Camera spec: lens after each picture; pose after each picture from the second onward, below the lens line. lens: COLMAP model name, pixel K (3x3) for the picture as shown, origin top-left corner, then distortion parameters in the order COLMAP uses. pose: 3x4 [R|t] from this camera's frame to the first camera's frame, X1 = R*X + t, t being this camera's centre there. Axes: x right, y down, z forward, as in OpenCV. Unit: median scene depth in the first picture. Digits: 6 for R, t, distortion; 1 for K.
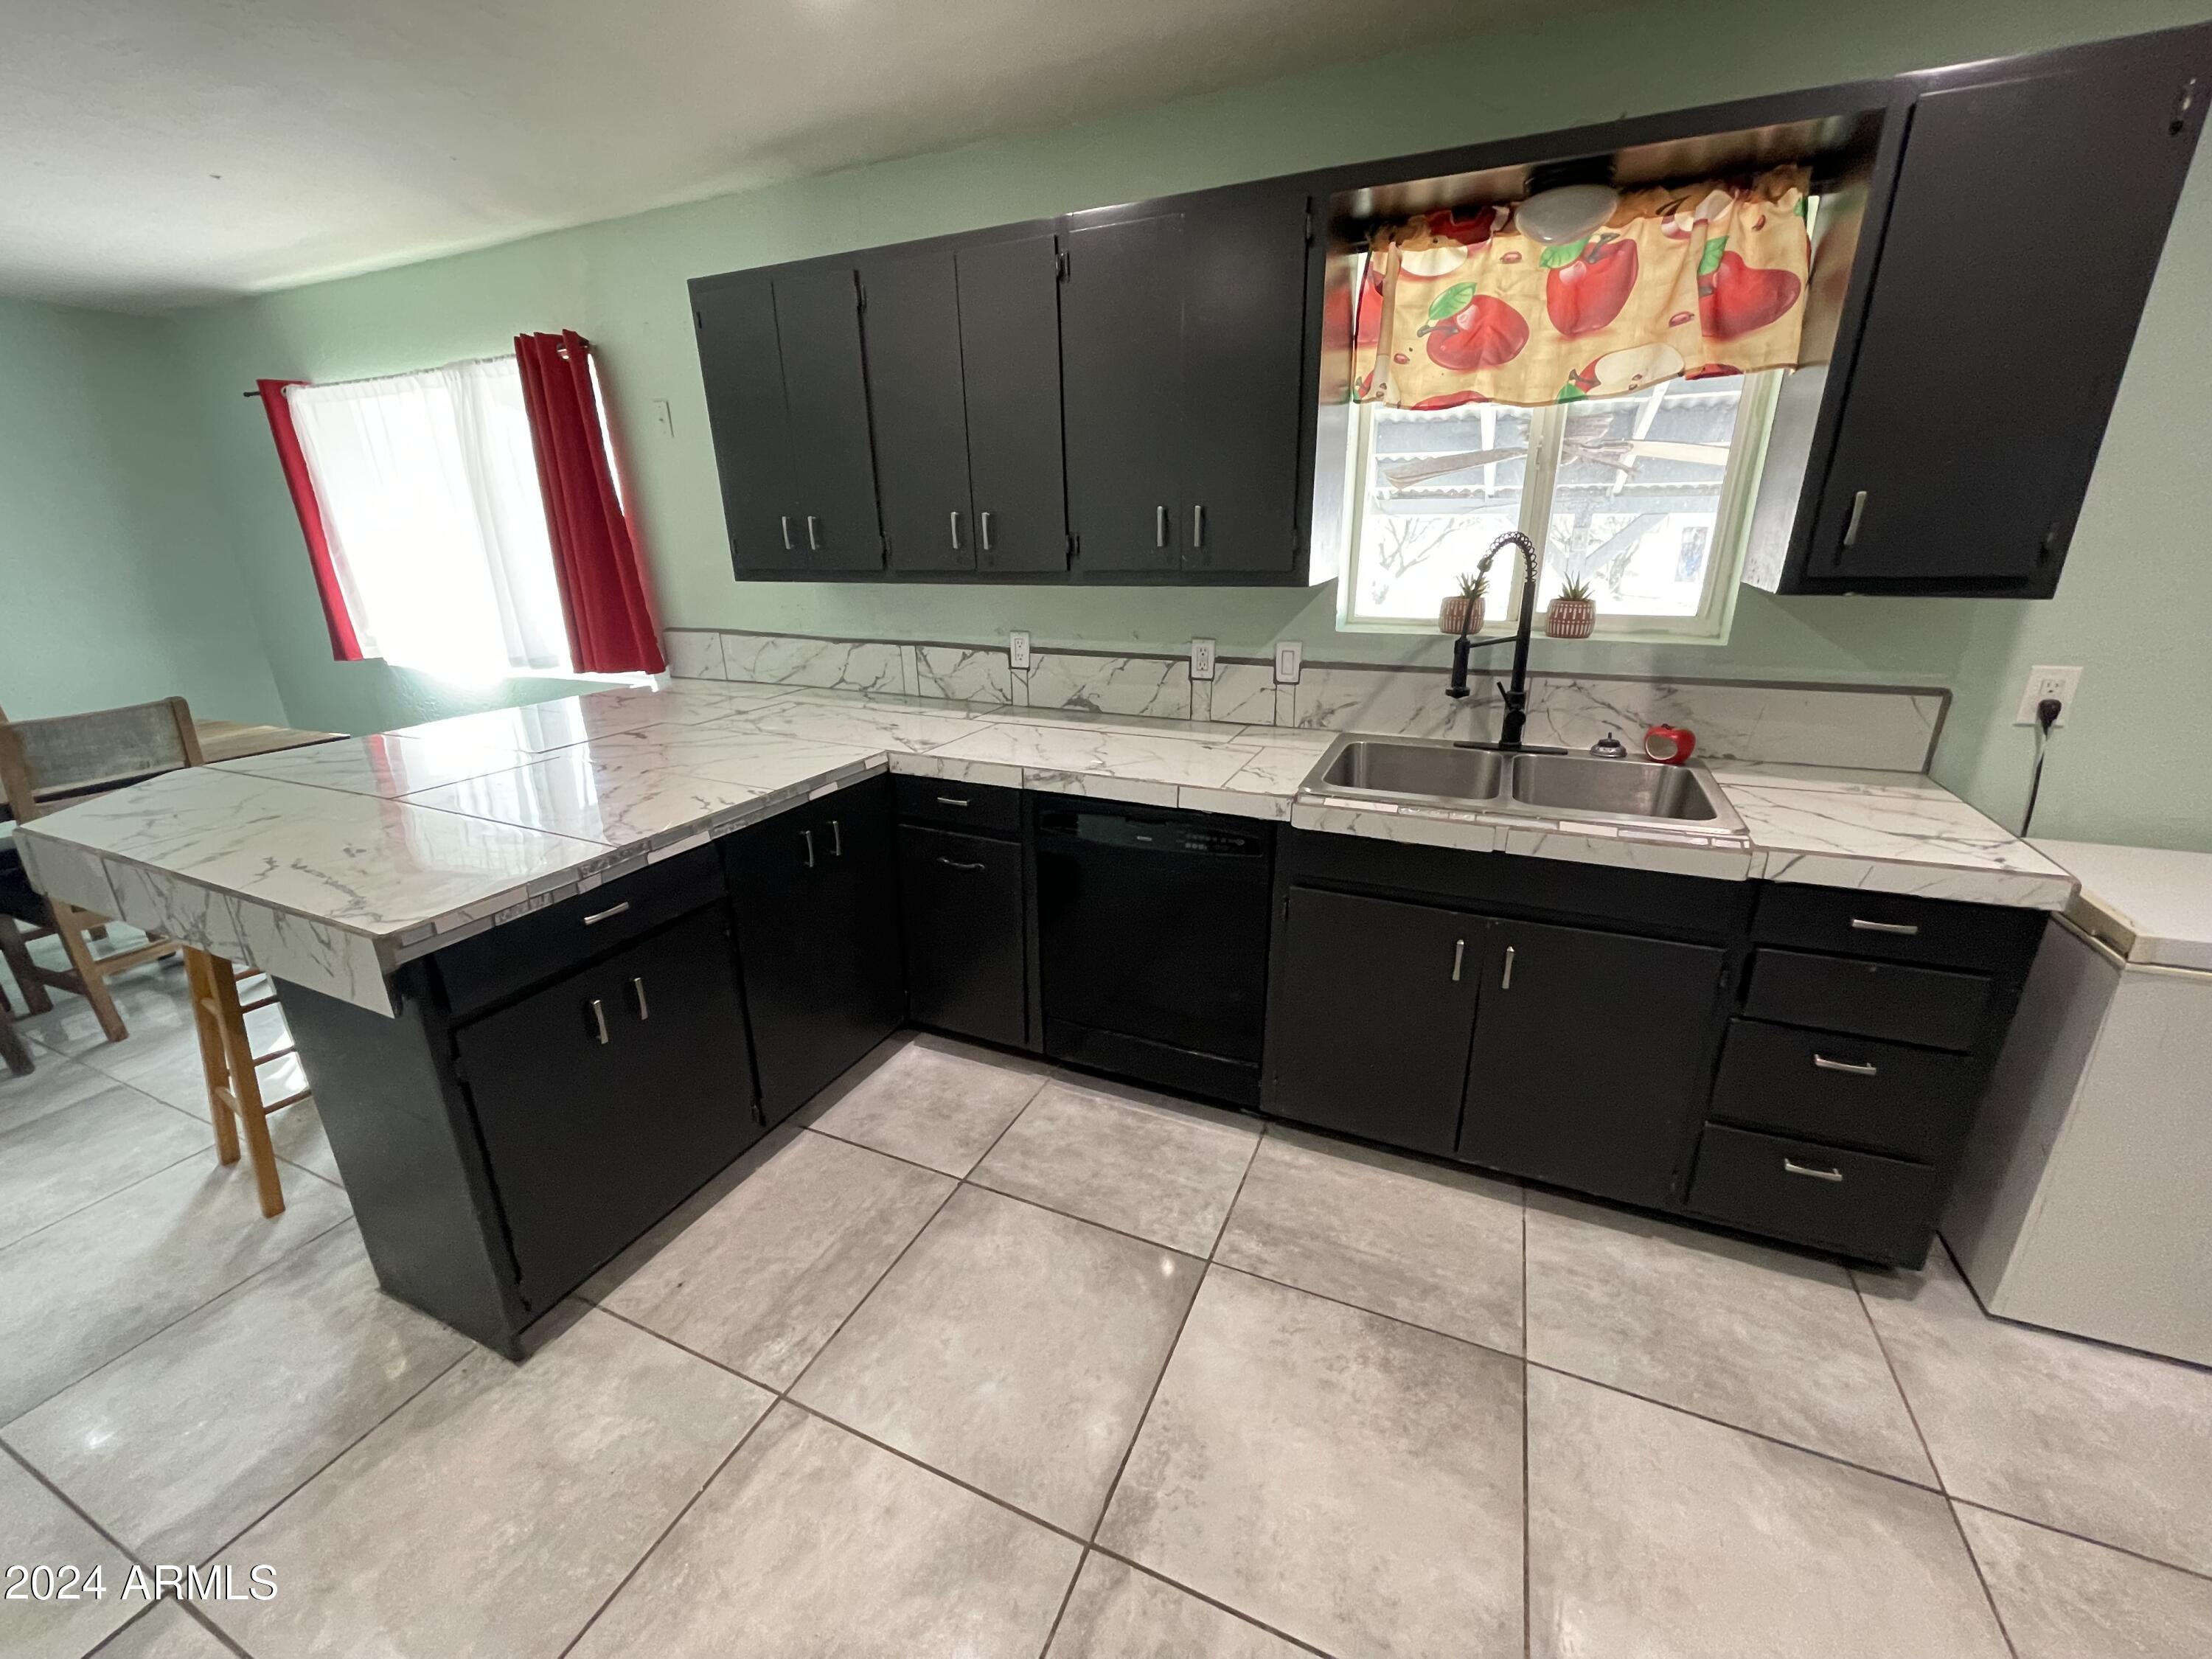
lens RADIAL K [[890.6, 0, 1117.9], [0, 890.6, 840.5], [0, 0, 1]] dist [0.003190, 0.000195]
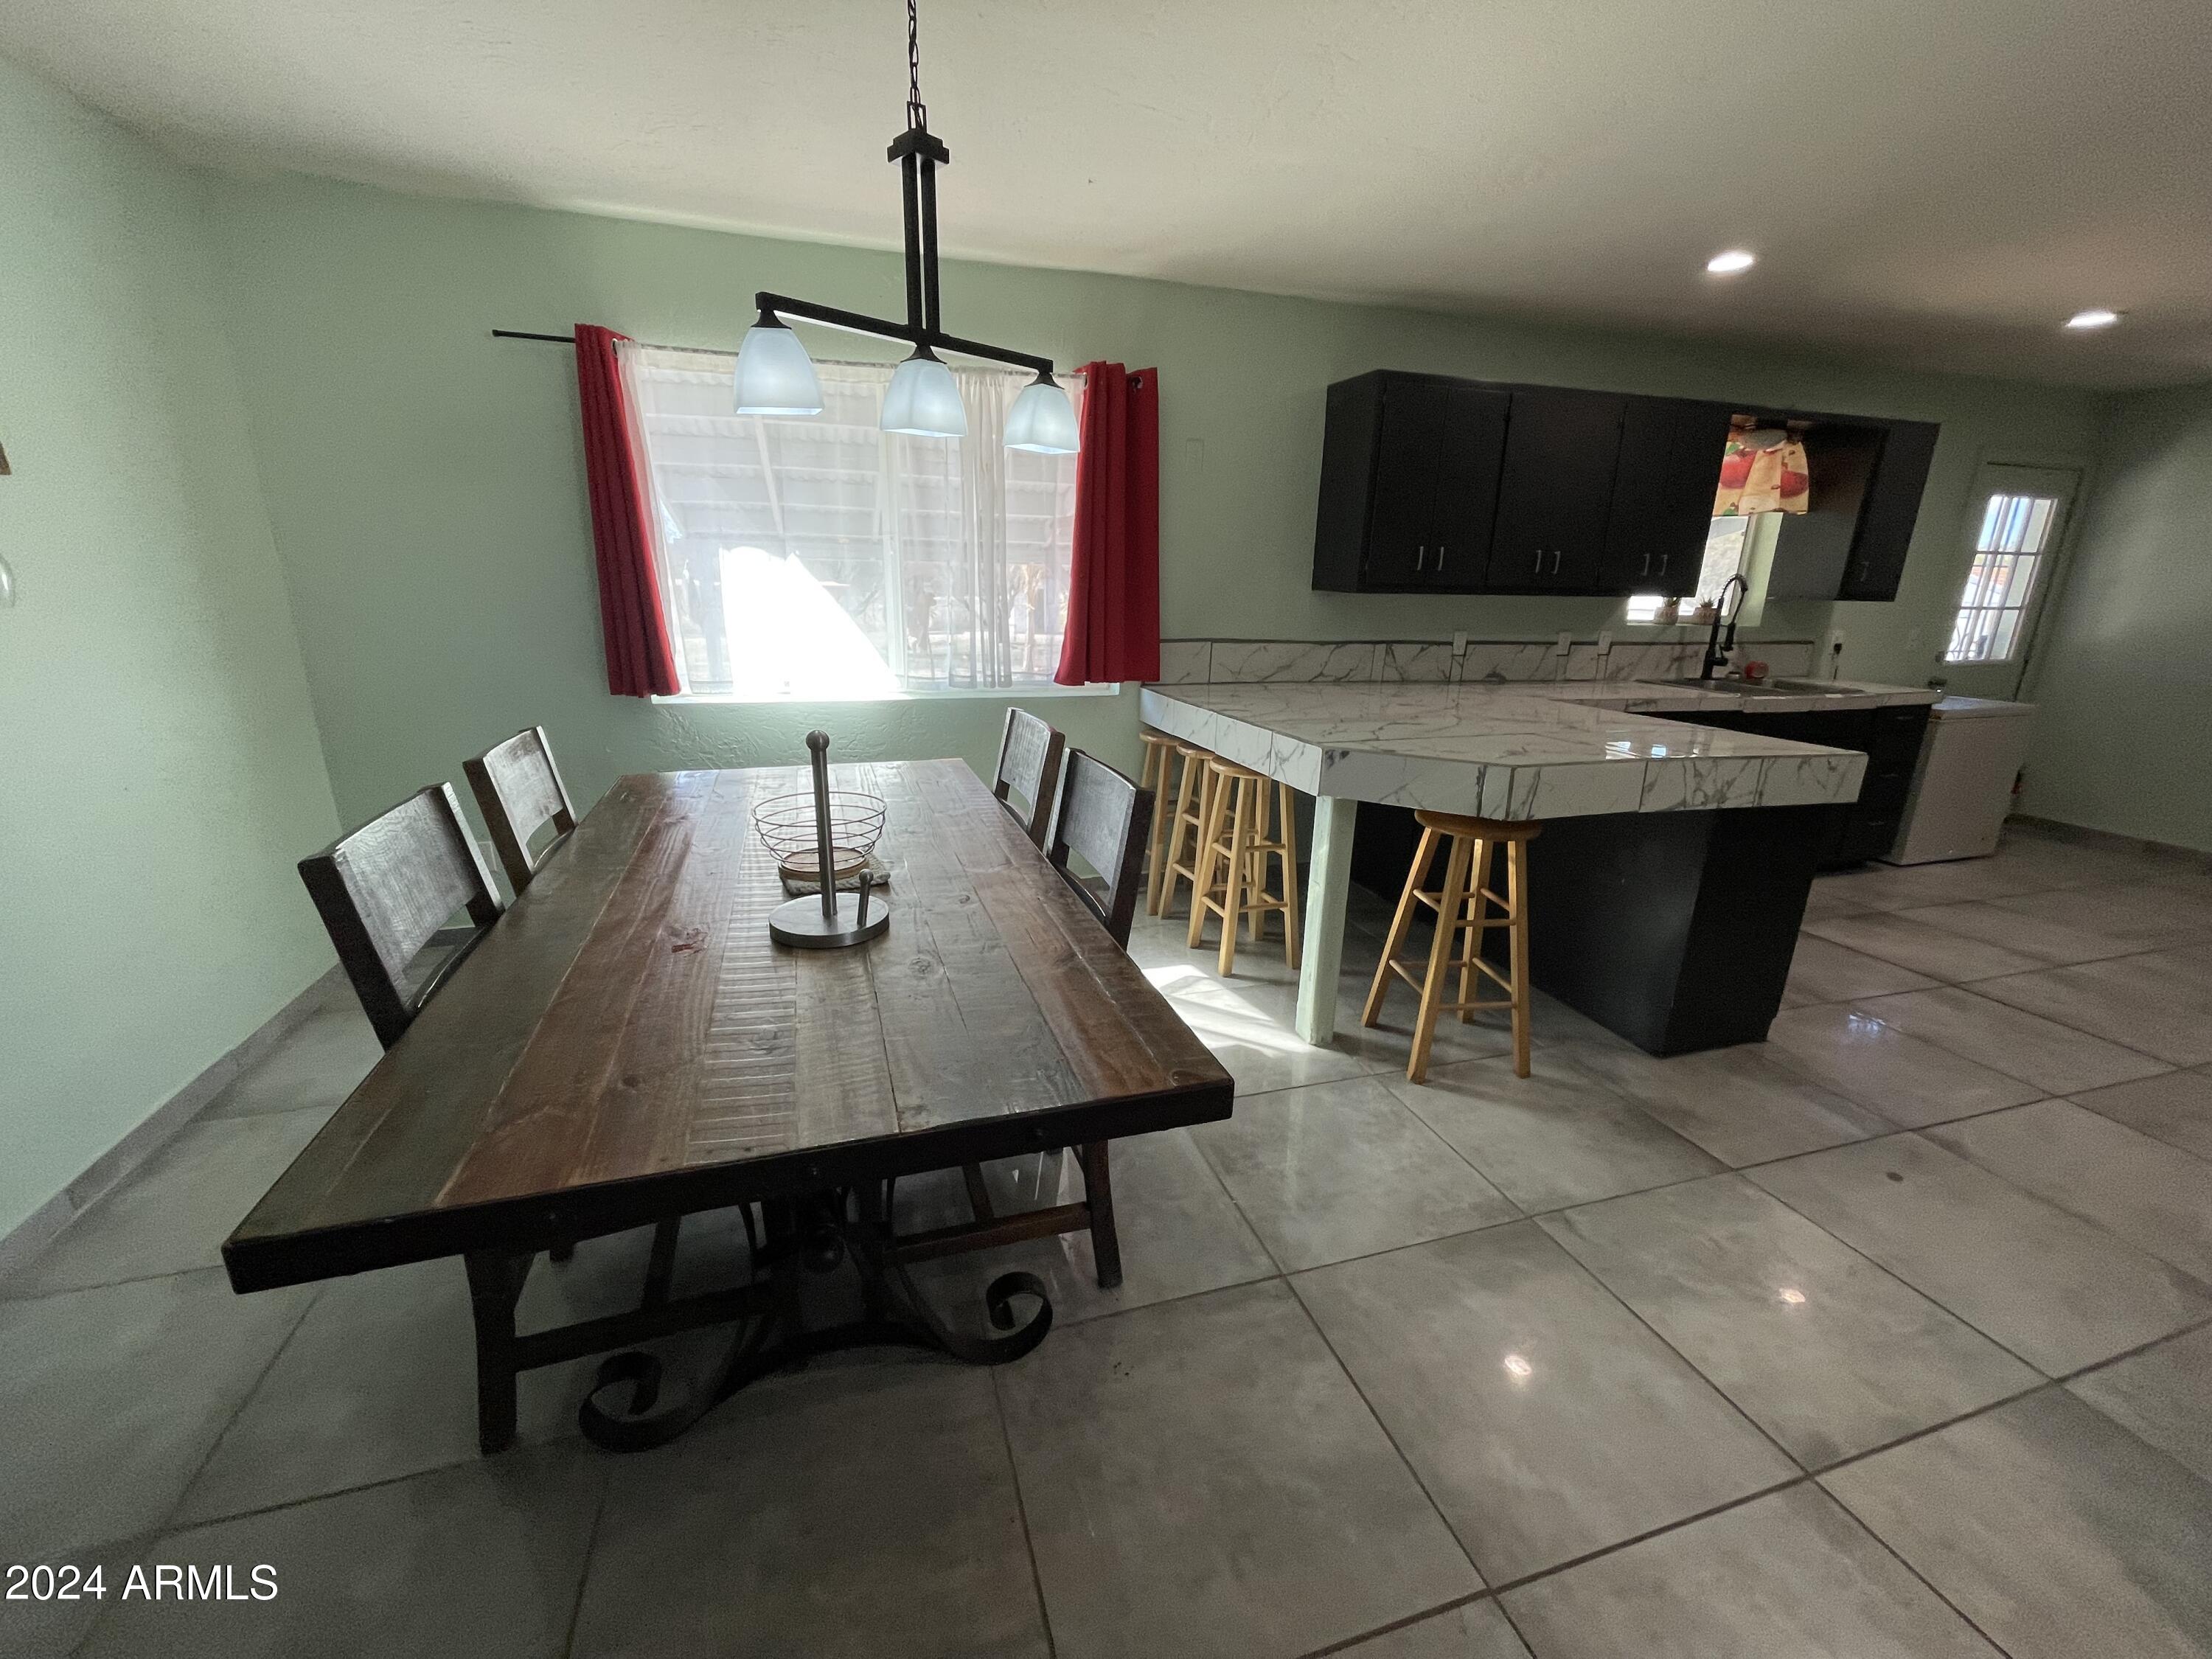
lens RADIAL K [[890.6, 0, 1108.9], [0, 890.6, 828.4], [0, 0, 1]] dist [0.003190, 0.000195]
pose [[0.753983, -0.153487, 0.638711, -1.539721], [0.188598, 0.981964, 0.013339, -0.040242], [-0.629238, 0.110402, 0.769331, 0.255407]]
